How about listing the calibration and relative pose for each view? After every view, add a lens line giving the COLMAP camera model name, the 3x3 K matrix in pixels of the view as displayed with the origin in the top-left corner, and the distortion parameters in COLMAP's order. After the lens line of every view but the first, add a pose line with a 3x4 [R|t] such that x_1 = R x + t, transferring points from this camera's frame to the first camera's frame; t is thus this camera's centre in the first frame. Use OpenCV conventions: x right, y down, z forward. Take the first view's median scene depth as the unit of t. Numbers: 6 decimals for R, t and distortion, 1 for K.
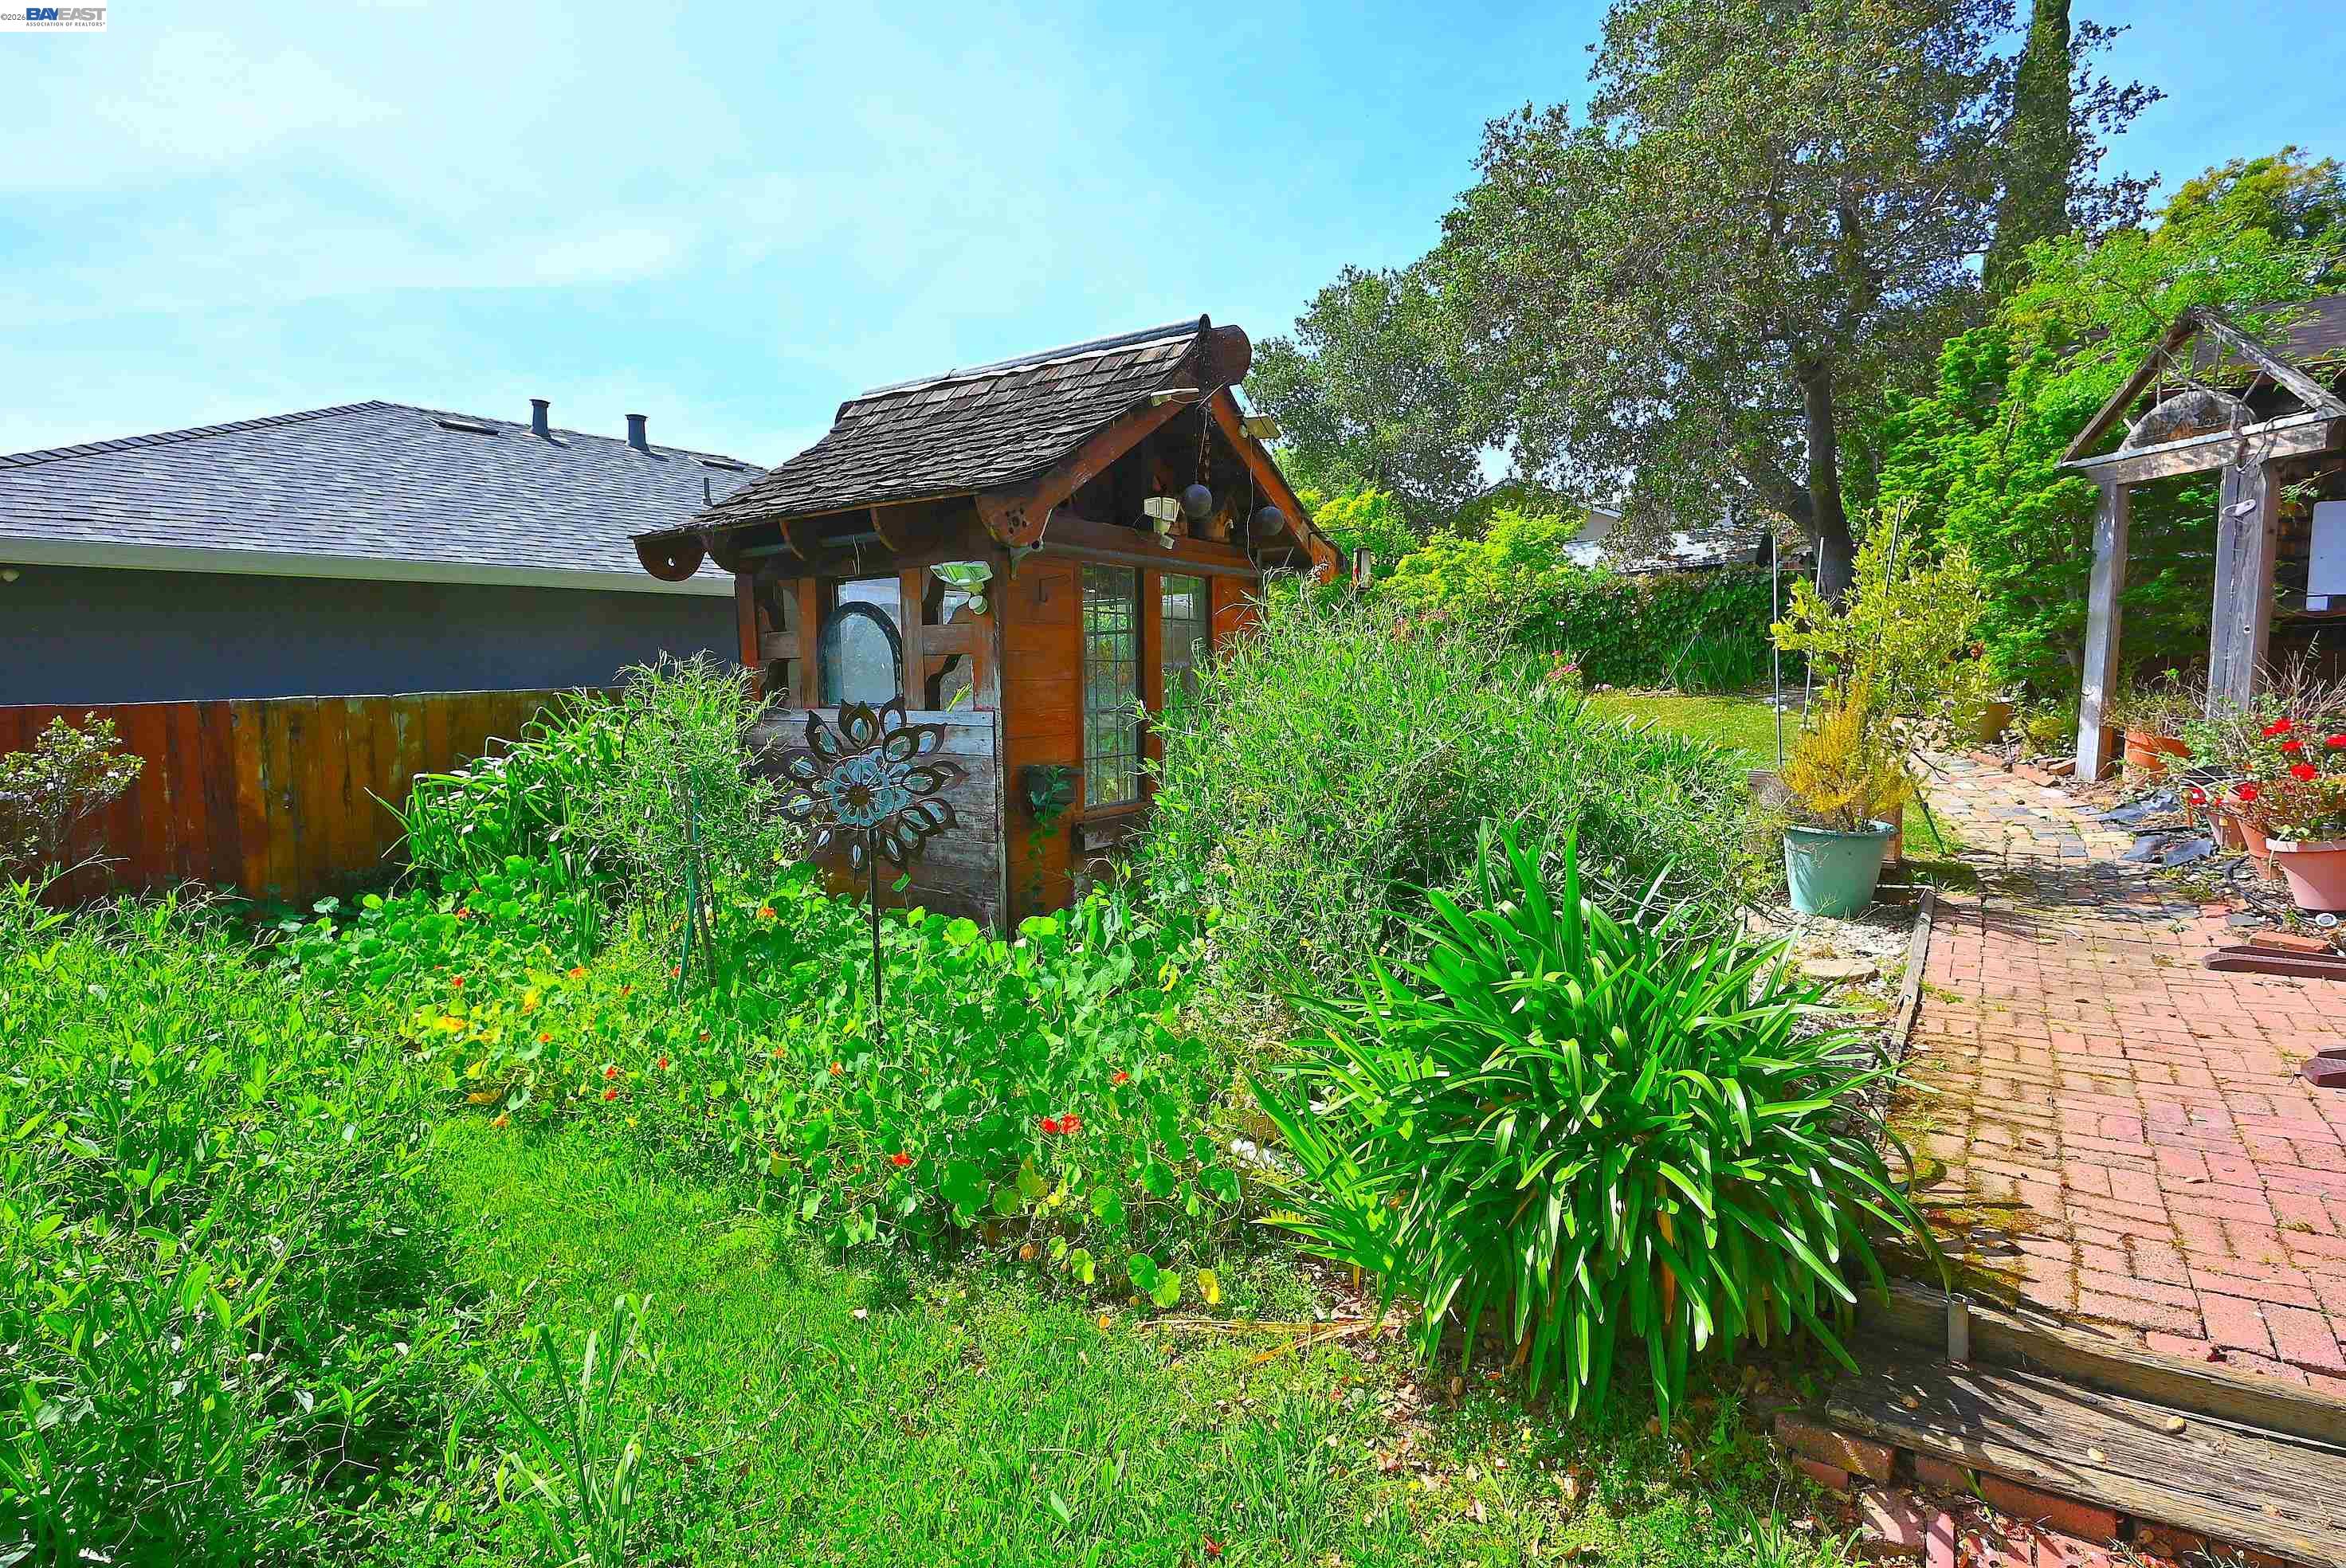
lens RADIAL K [[1156.6, 0, 1170.8], [0, 1156.6, 787.5], [0, 0, 1]] dist [-0.009366, 0.004451]
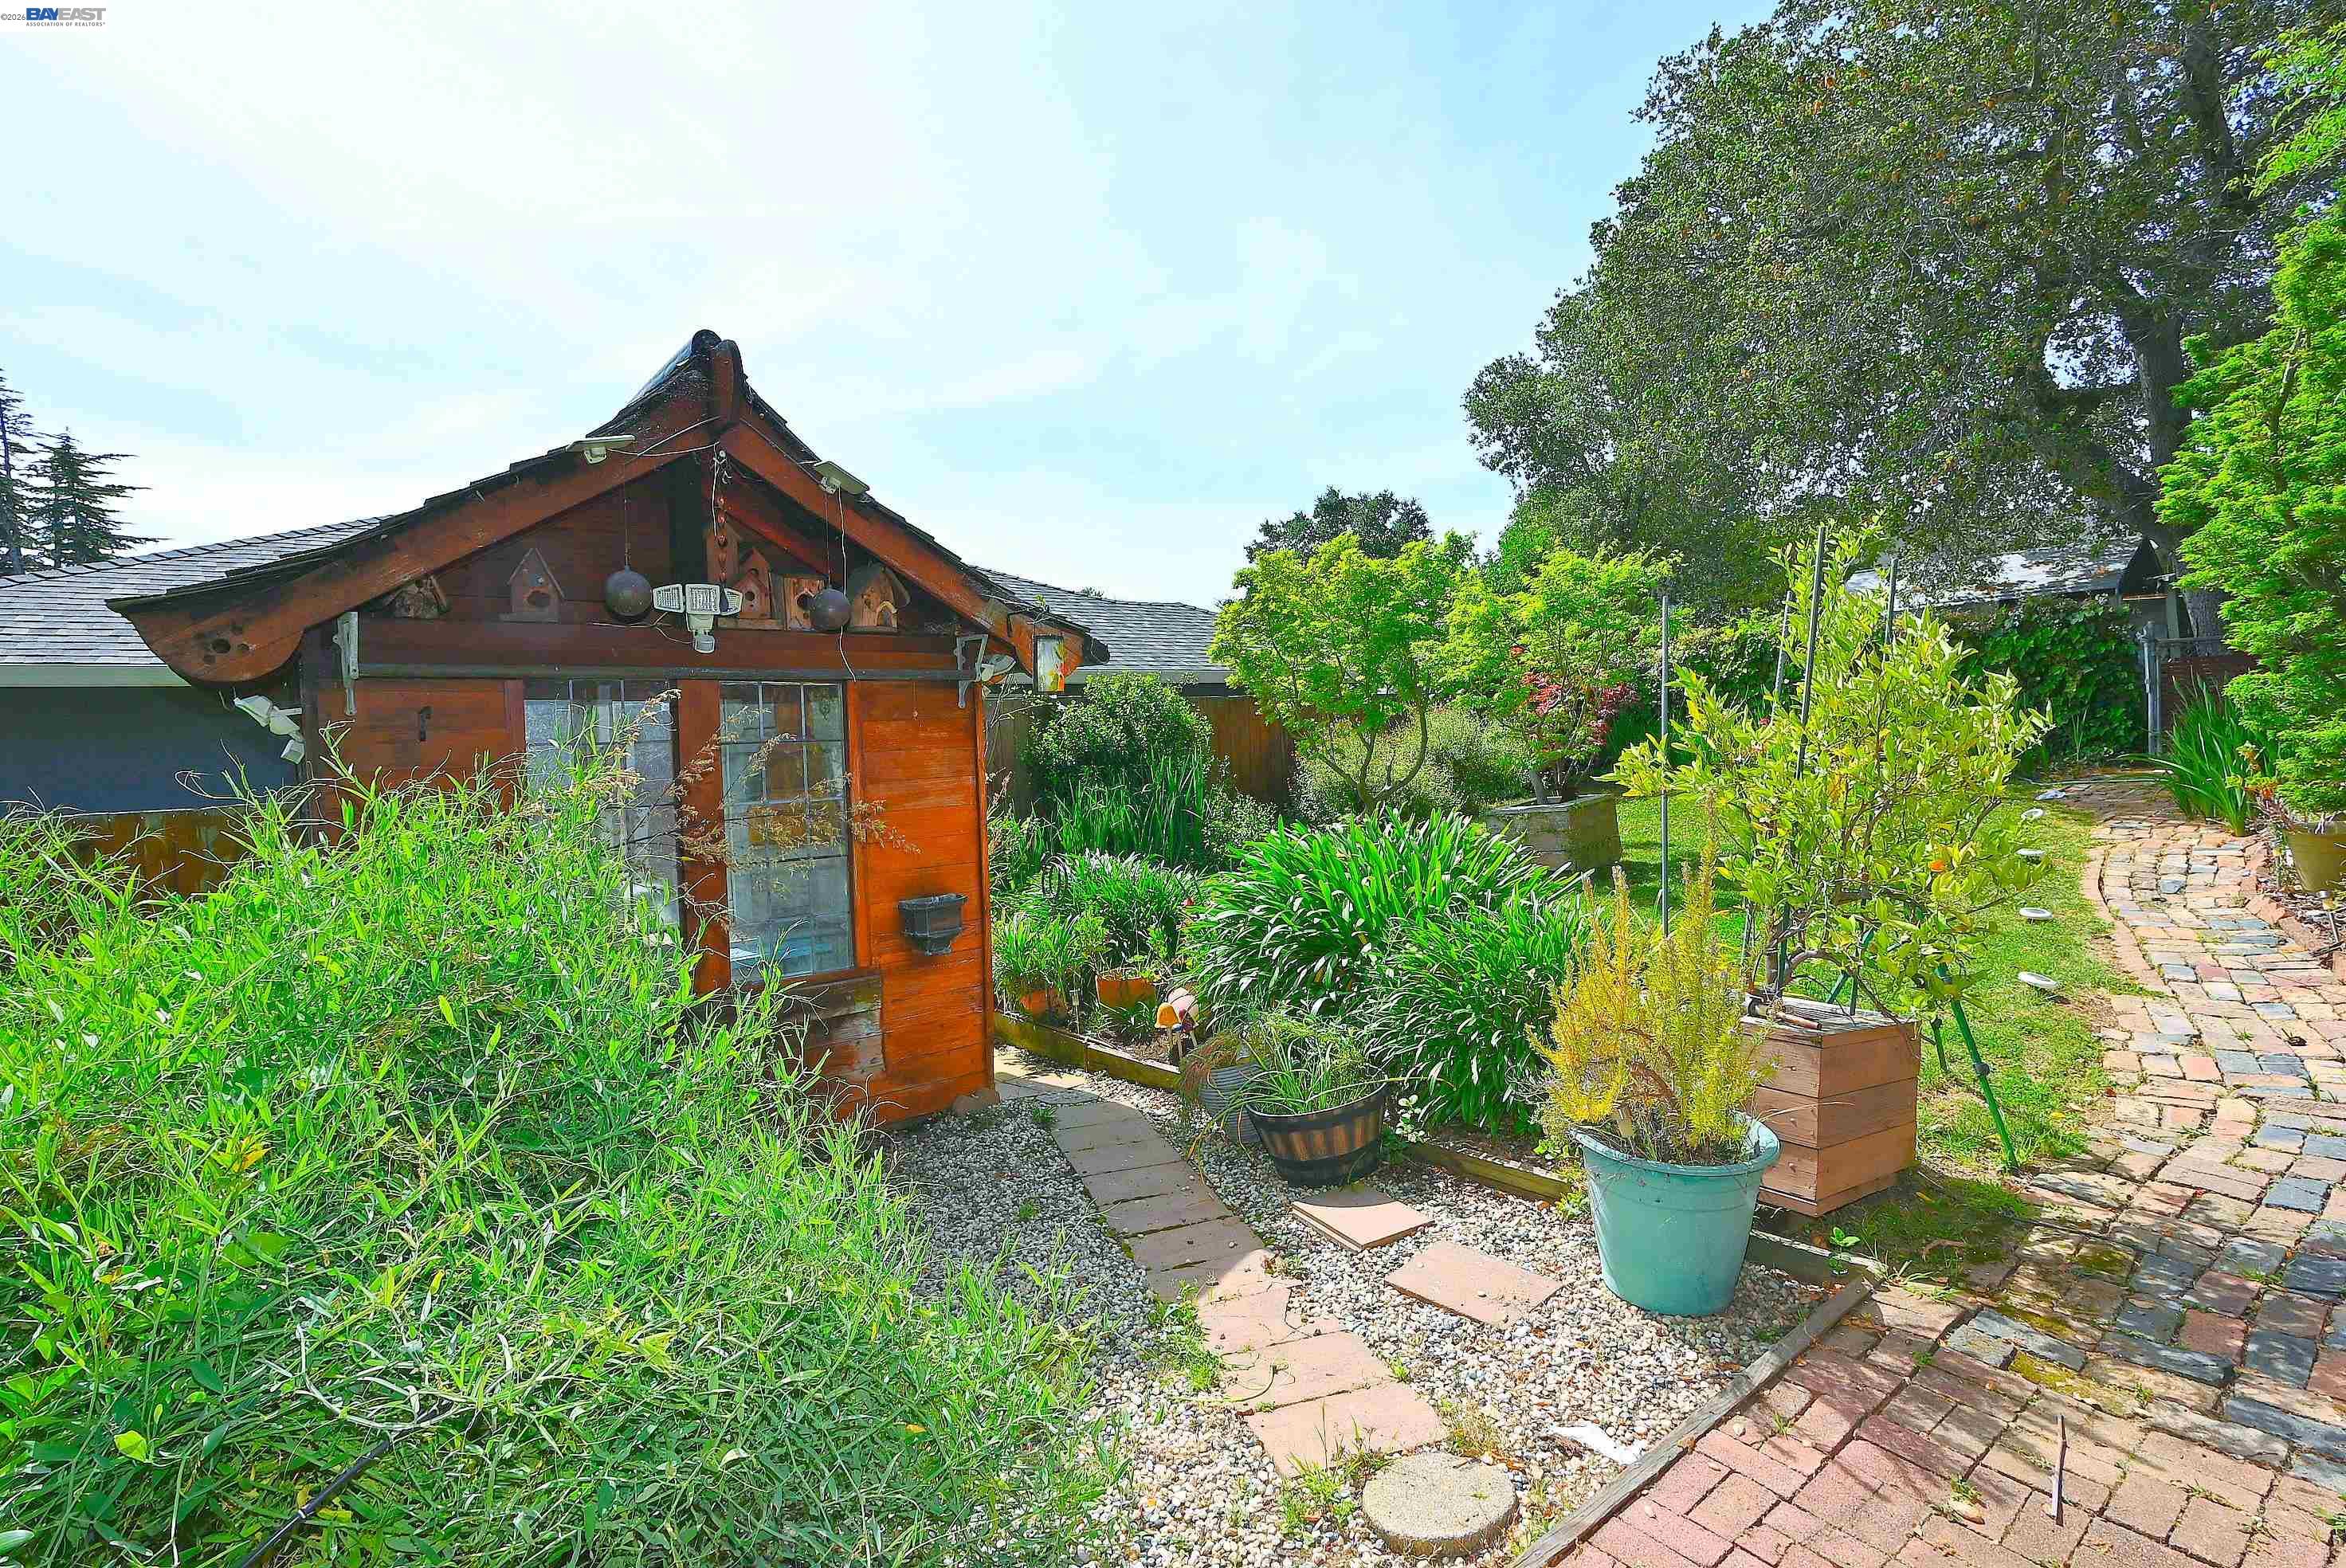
lens RADIAL K [[1156.6, 0, 1176.2], [0, 1156.6, 788.4], [0, 0, 1]] dist [-0.009366, 0.004451]
pose [[0.953483, 0.009737, -0.301289, 0.198911], [-0.020398, 0.999271, -0.032258, -0.040871], [0.300756, 0.036903, 0.952987, 0.156004]]
